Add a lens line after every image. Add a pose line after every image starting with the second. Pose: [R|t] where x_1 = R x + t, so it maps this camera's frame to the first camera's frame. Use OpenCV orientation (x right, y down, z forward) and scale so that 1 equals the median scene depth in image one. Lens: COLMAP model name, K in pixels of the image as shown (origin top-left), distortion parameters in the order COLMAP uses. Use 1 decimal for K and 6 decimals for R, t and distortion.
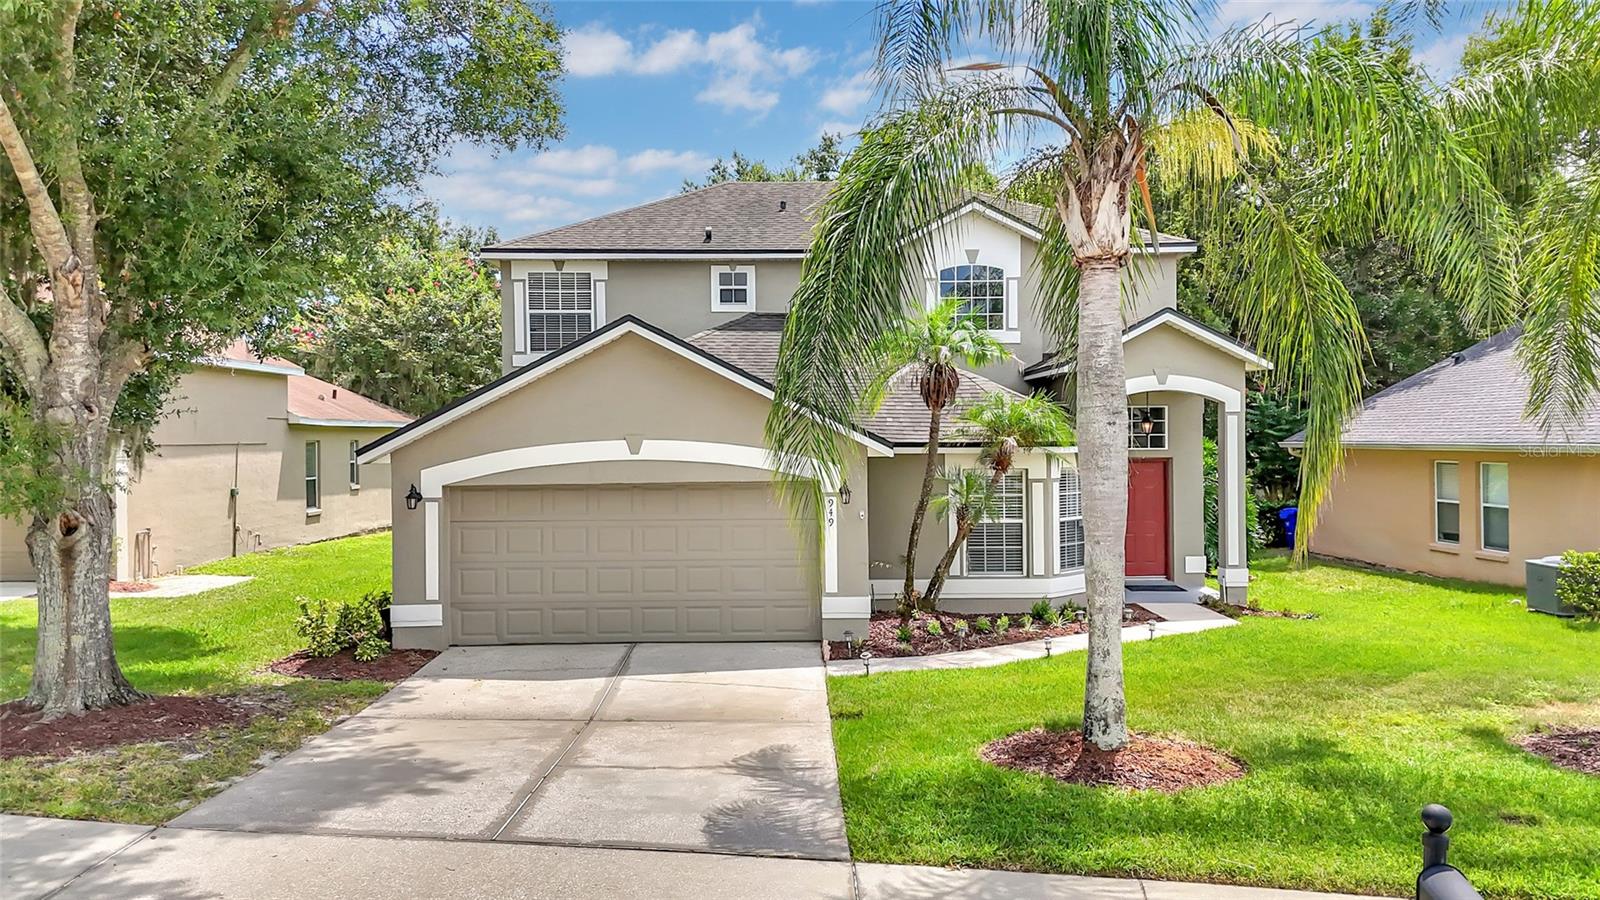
lens RADIAL K [[1133.9, 0, 754.6], [0, 1133.9, 457.7], [0, 0, 1]] dist [0.040300, -0.004289]
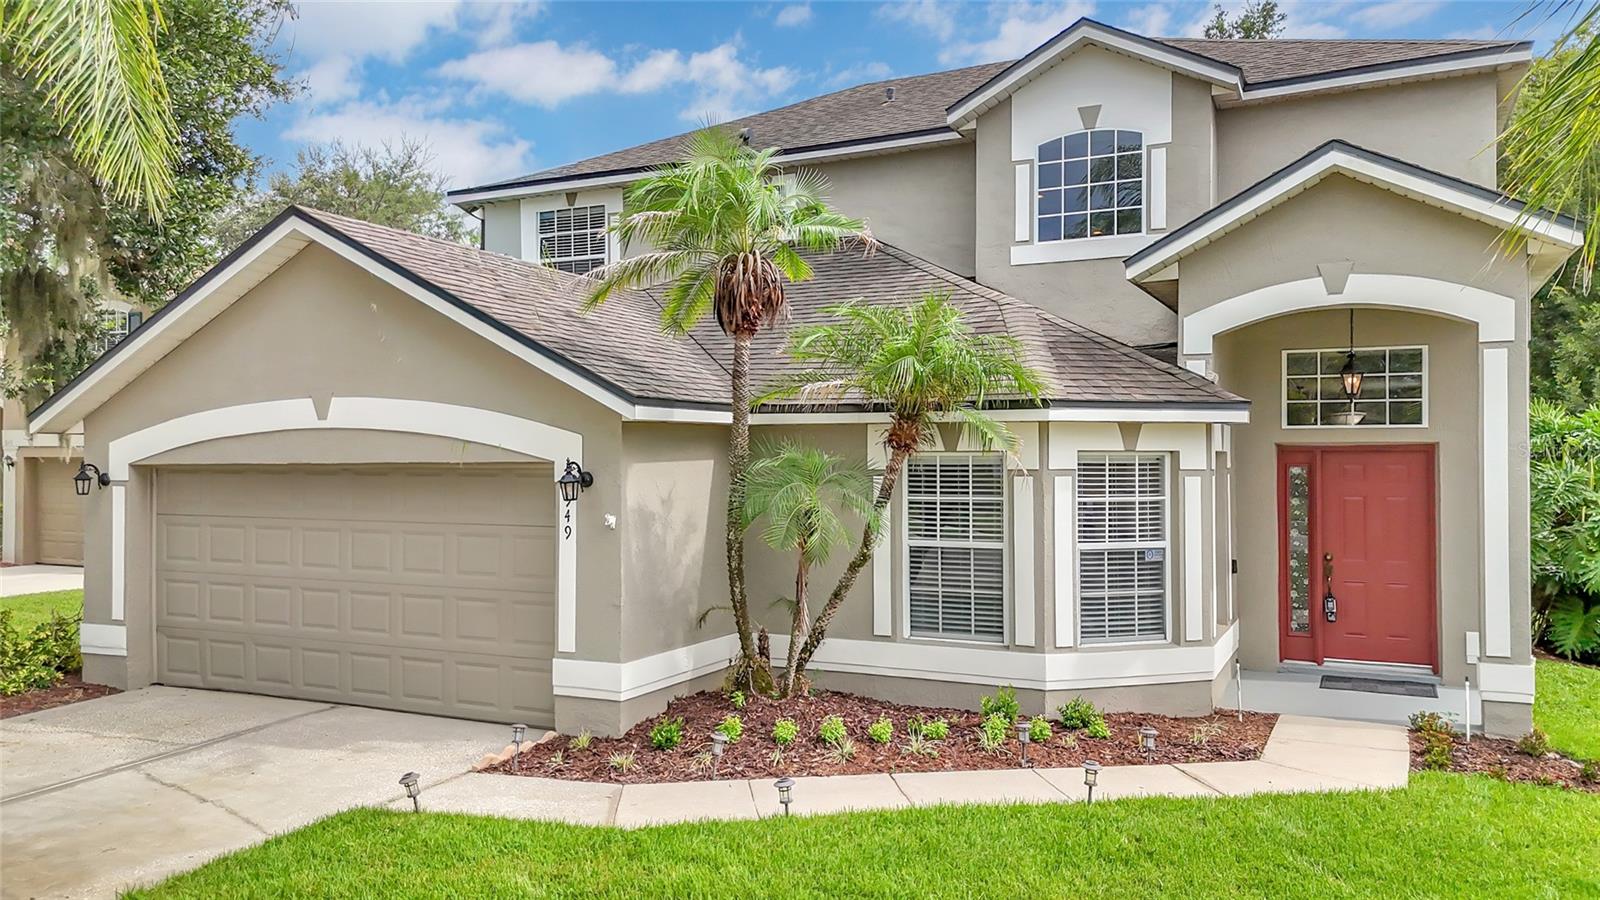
lens RADIAL K [[1175.9, 0, 753.5], [0, 1175.9, 451.9], [0, 0, 1]] dist [0.031289, -0.001624]
pose [[0.904540, 0.005507, -0.426353, 0.442549], [-0.014264, 0.999748, -0.017349, 0.025720], [0.426150, 0.021774, 0.904390, 0.513199]]
